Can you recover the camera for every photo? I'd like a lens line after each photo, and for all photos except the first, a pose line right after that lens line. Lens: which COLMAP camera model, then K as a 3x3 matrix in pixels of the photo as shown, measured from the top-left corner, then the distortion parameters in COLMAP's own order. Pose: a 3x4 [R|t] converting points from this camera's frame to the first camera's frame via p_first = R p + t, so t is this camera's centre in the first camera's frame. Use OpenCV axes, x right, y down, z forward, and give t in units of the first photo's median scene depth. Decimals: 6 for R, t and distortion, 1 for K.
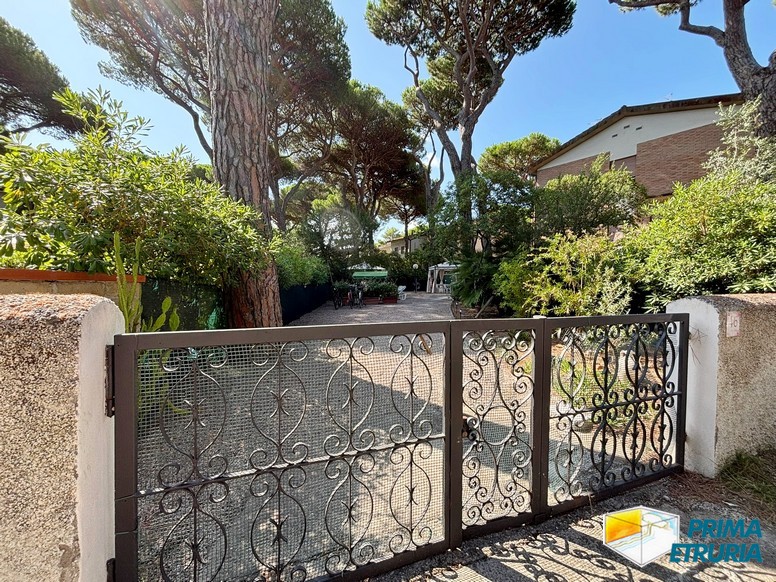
lens RADIAL K [[310.0, 0, 385.4], [0, 310.0, 295.7], [0, 0, 1]] dist [-0.000567, -0.000199]
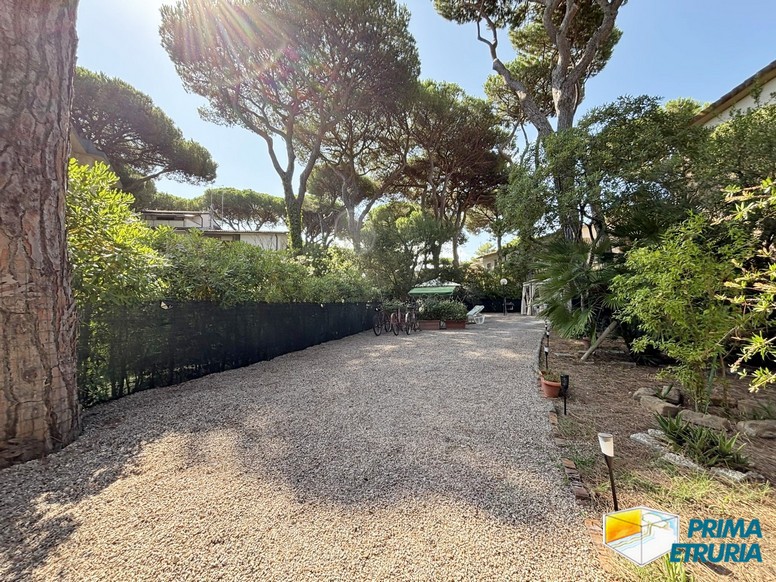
lens RADIAL K [[317.9, 0, 388.0], [0, 317.9, 291.0], [0, 0, 1]] dist [0.010026, 0.000171]
pose [[0.957600, -0.019547, -0.287436, 0.043428], [-0.004204, 0.996641, -0.081783, -0.001625], [0.288069, 0.079524, 0.954302, 0.118253]]
